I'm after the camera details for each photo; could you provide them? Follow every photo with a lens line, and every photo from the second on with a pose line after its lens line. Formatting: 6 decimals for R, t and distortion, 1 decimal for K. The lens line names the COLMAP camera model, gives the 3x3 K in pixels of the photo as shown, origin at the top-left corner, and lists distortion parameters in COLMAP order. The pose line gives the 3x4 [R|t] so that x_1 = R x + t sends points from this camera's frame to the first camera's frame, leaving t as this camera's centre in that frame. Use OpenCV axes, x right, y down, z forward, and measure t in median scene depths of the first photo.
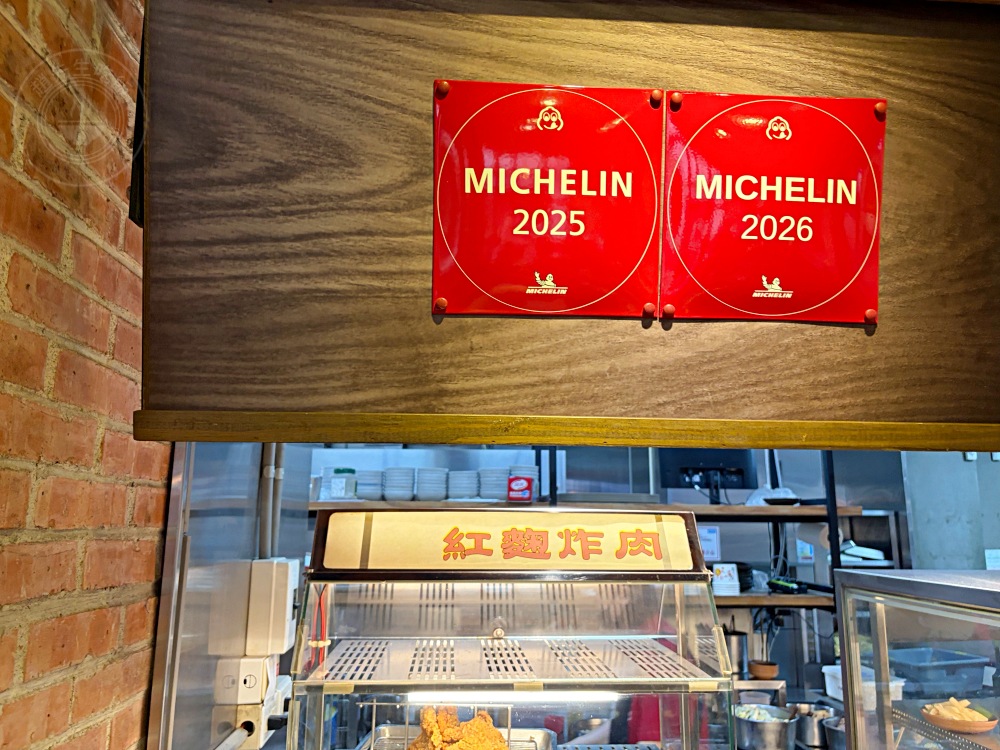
lens RADIAL K [[759.1, 0, 499.3], [0, 759.1, 374.2], [0, 0, 1]] dist [0.013713, -0.005873]
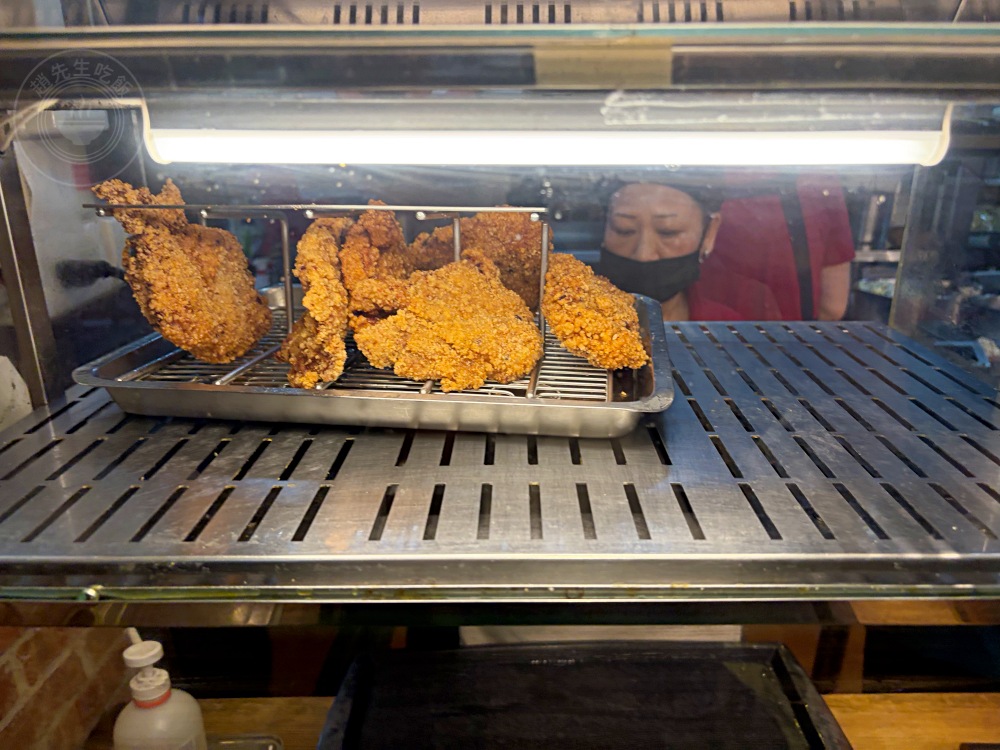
lens RADIAL K [[759.1, 0, 500.9], [0, 759.1, 375.8], [0, 0, 1]] dist [0.013713, -0.005873]
pose [[0.995406, 0.023661, -0.092780, 0.034245], [0.026203, 0.864679, 0.501641, 0.288812], [0.092094, -0.501767, 0.860086, 0.596574]]
